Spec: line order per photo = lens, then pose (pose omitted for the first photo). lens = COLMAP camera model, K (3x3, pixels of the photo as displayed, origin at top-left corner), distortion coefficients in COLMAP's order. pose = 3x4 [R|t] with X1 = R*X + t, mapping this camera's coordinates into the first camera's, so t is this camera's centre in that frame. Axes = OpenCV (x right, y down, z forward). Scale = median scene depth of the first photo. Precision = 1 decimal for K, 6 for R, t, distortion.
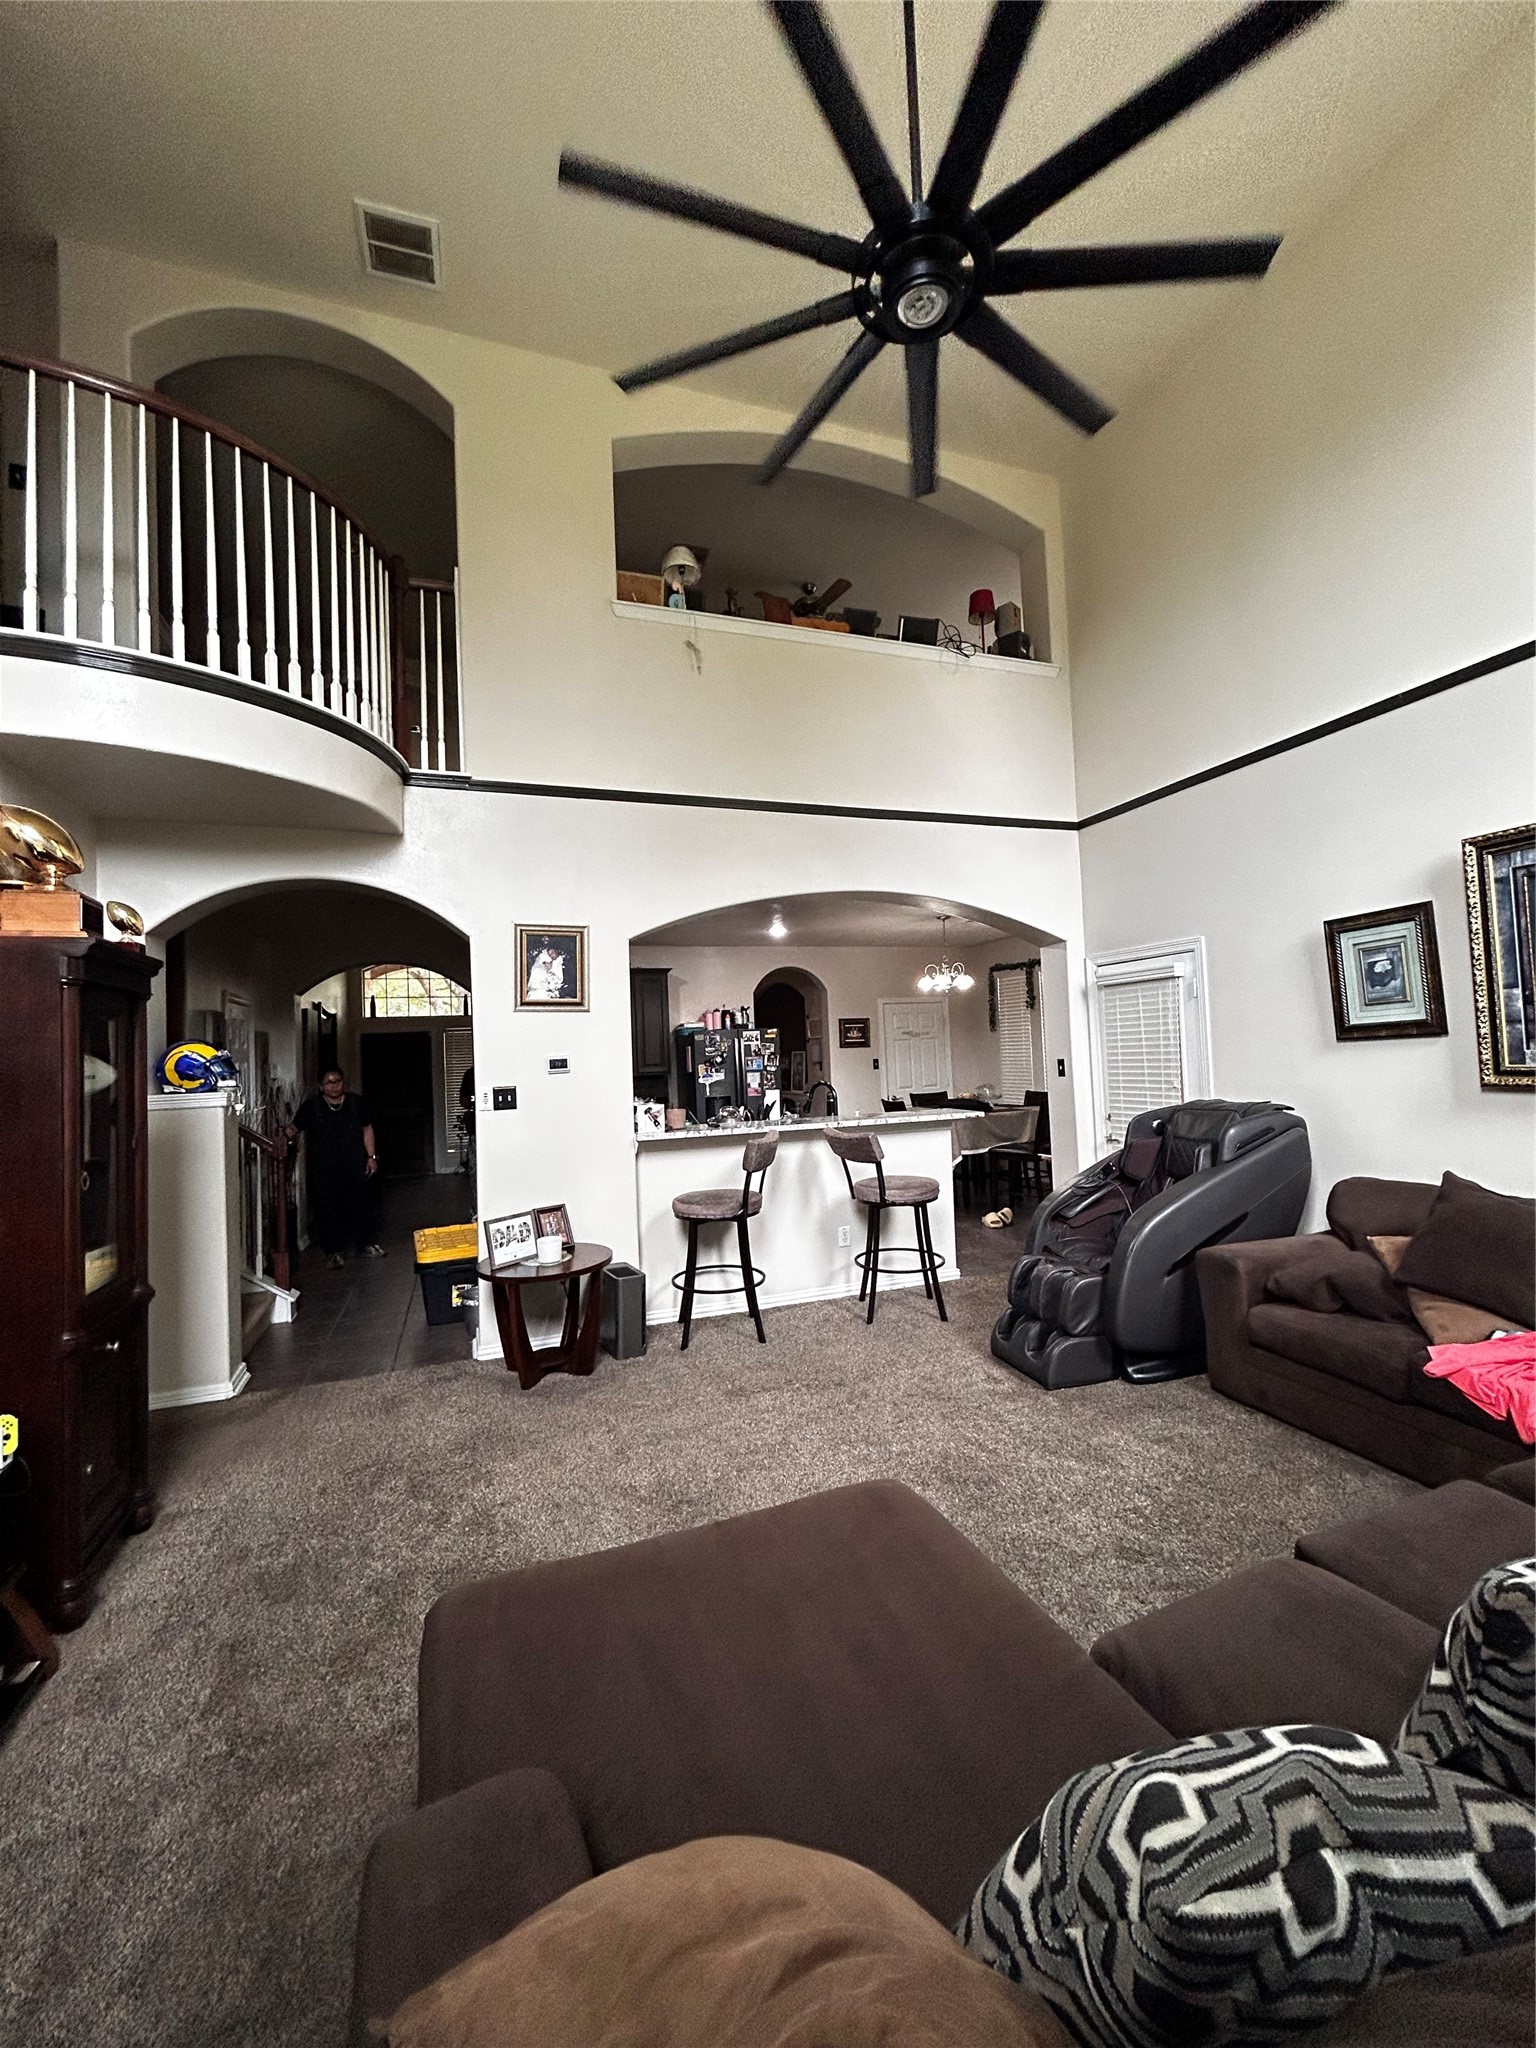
lens RADIAL K [[826.3, 0, 775.8], [0, 826.3, 1023.4], [0, 0, 1]] dist [0.000179, 0.000135]
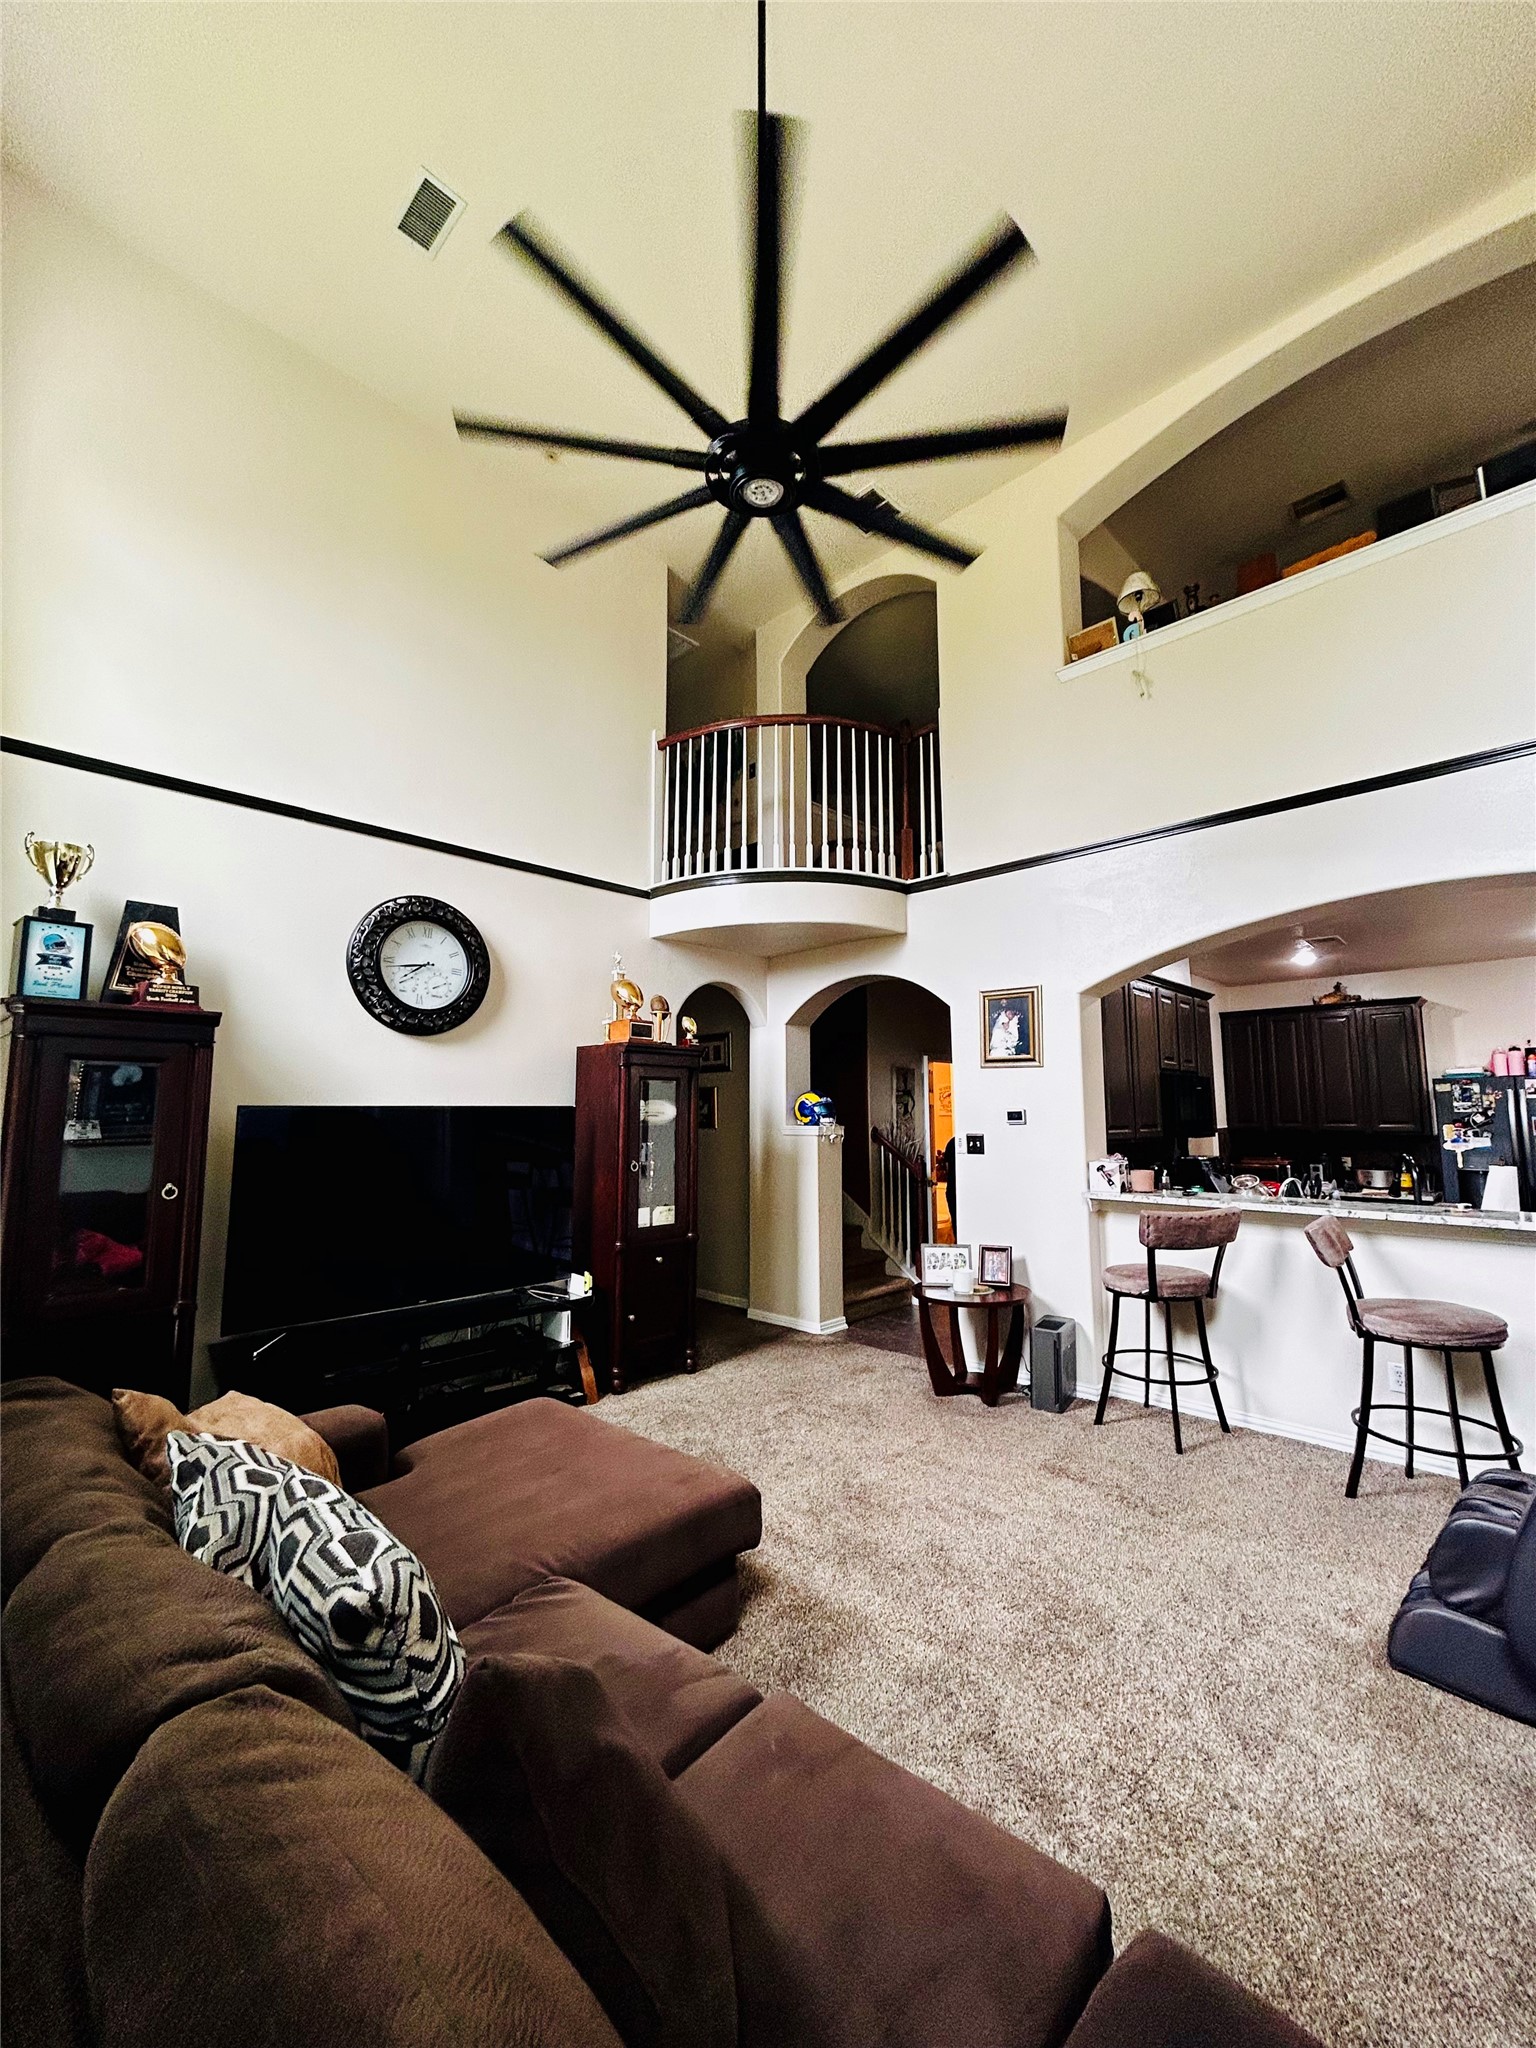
lens RADIAL K [[826.3, 0, 775.2], [0, 826.3, 1025.2], [0, 0, 1]] dist [0.000179, 0.000135]
pose [[0.435588, -0.060631, -0.898102, 0.582889], [0.017846, 0.998115, -0.058728, -0.011858], [0.899969, 0.009554, 0.435849, 0.243784]]
